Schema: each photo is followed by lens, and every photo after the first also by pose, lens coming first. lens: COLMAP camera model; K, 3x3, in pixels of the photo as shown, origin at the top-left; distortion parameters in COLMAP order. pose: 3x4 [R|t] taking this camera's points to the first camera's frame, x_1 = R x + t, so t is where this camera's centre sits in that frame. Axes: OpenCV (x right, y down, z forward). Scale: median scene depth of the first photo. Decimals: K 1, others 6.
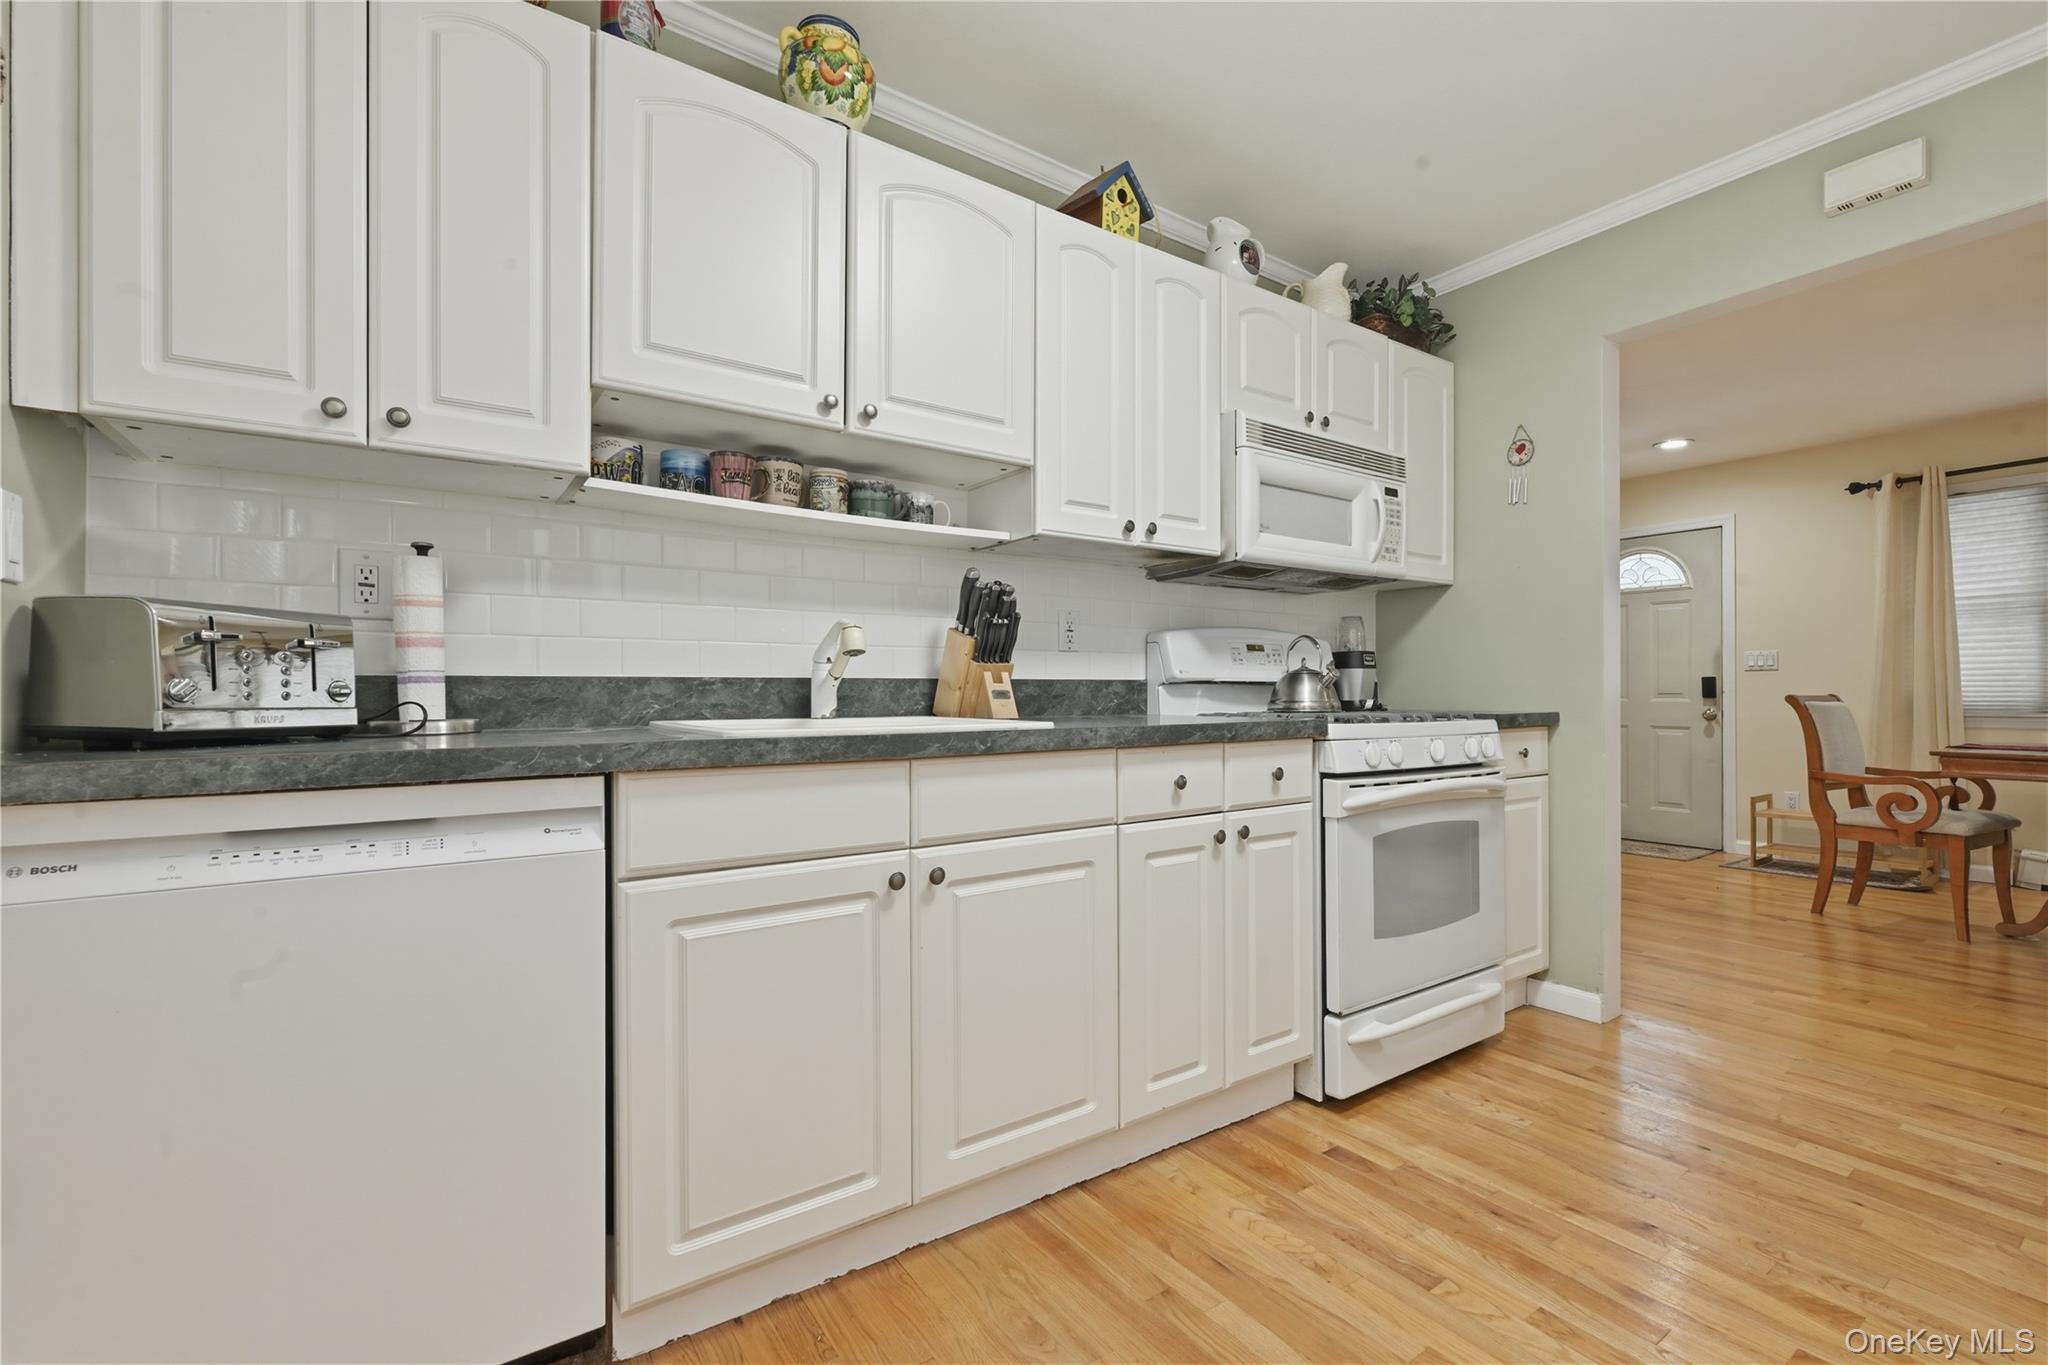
lens RADIAL K [[887.8, 0, 1023.3], [0, 887.8, 692.6], [0, 0, 1]] dist [-0.000031, -0.000306]
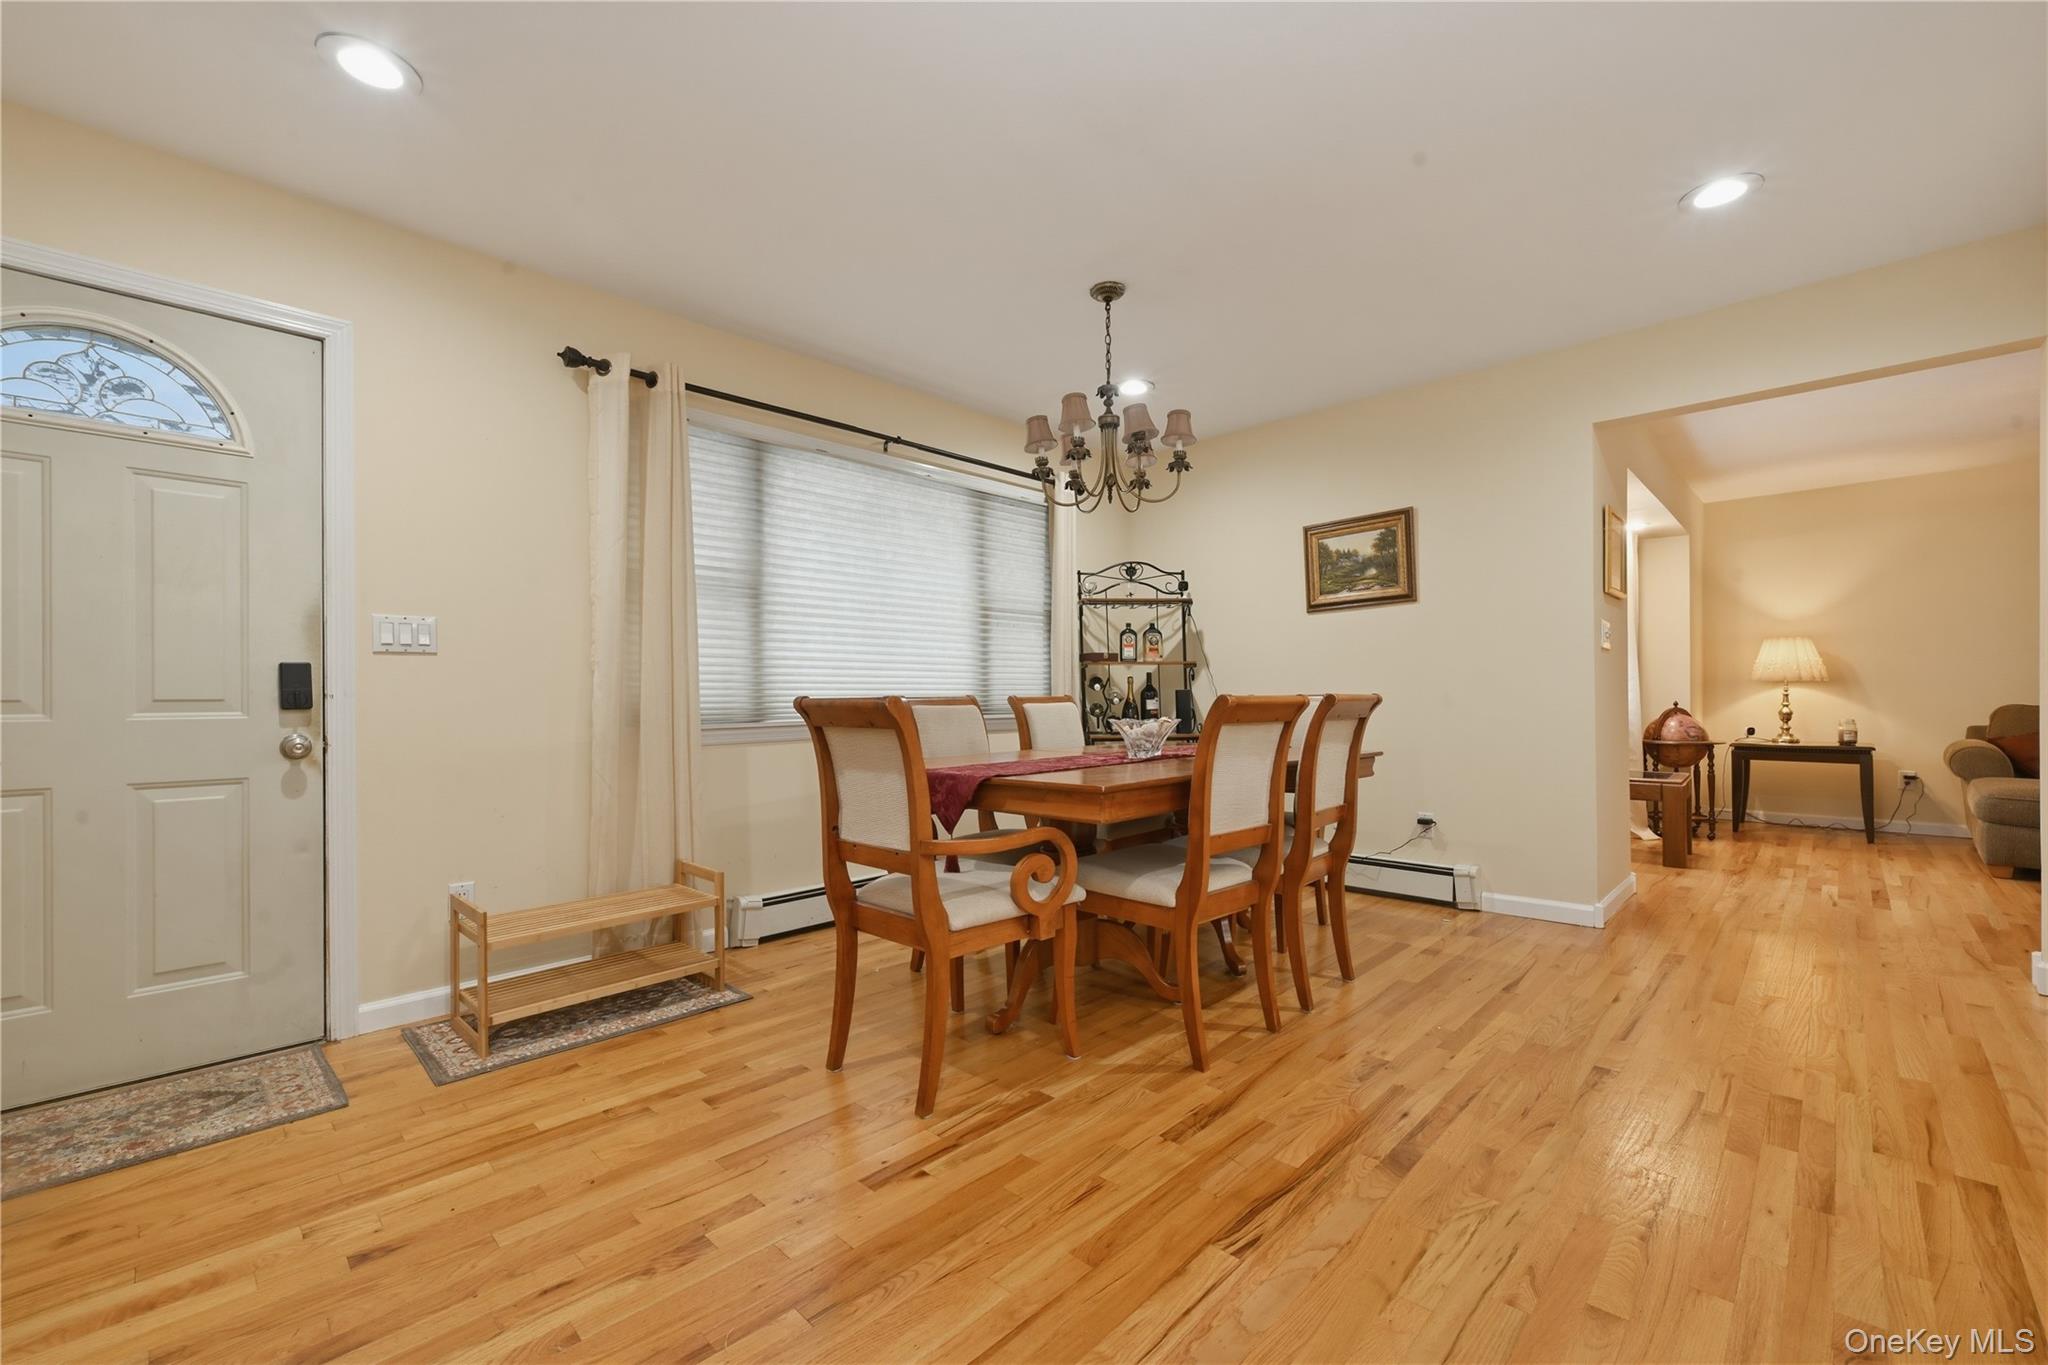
lens RADIAL K [[841.0, 0, 1021.8], [0, 841.0, 696.6], [0, 0, 1]] dist [-0.002492, -0.000119]
pose [[-0.199287, 0.004343, 0.979931, 0.533705], [0.007076, 0.999970, -0.002992, 0.005969], [-0.979916, 0.006338, -0.199312, 1.370736]]
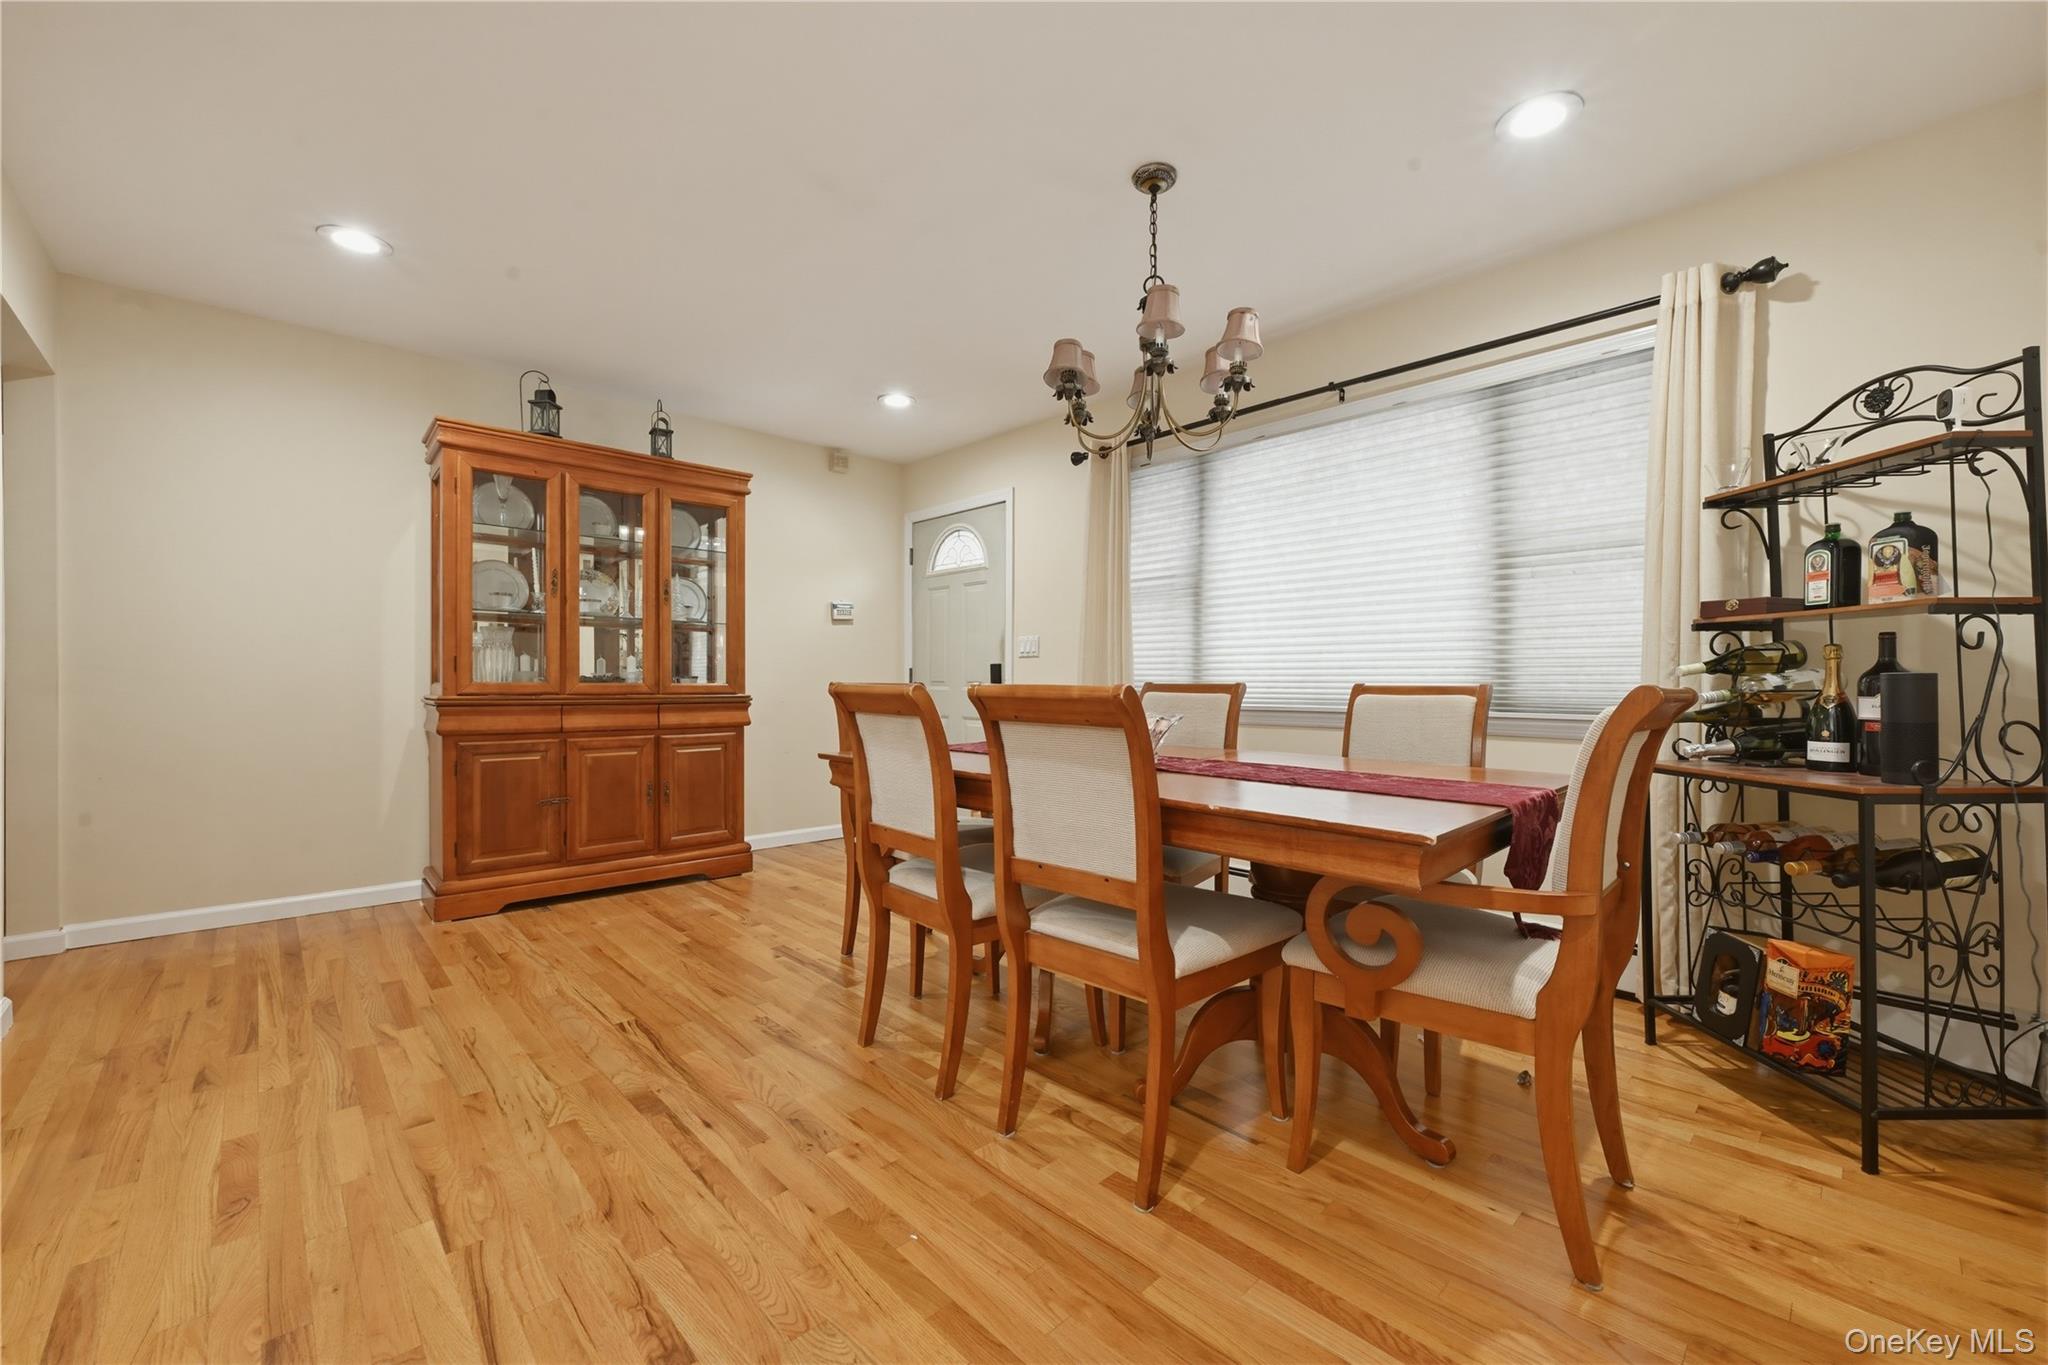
lens RADIAL K [[809.7, 0, 1024.0], [0, 809.7, 682.5], [0, 0, 1]] dist [0.001881, -0.000080]
pose [[0.986731, 0.007226, 0.162203, 1.258142], [-0.007386, 0.999973, 0.000380, 0.001789], [-0.162196, -0.001572, 0.986757, 0.305220]]
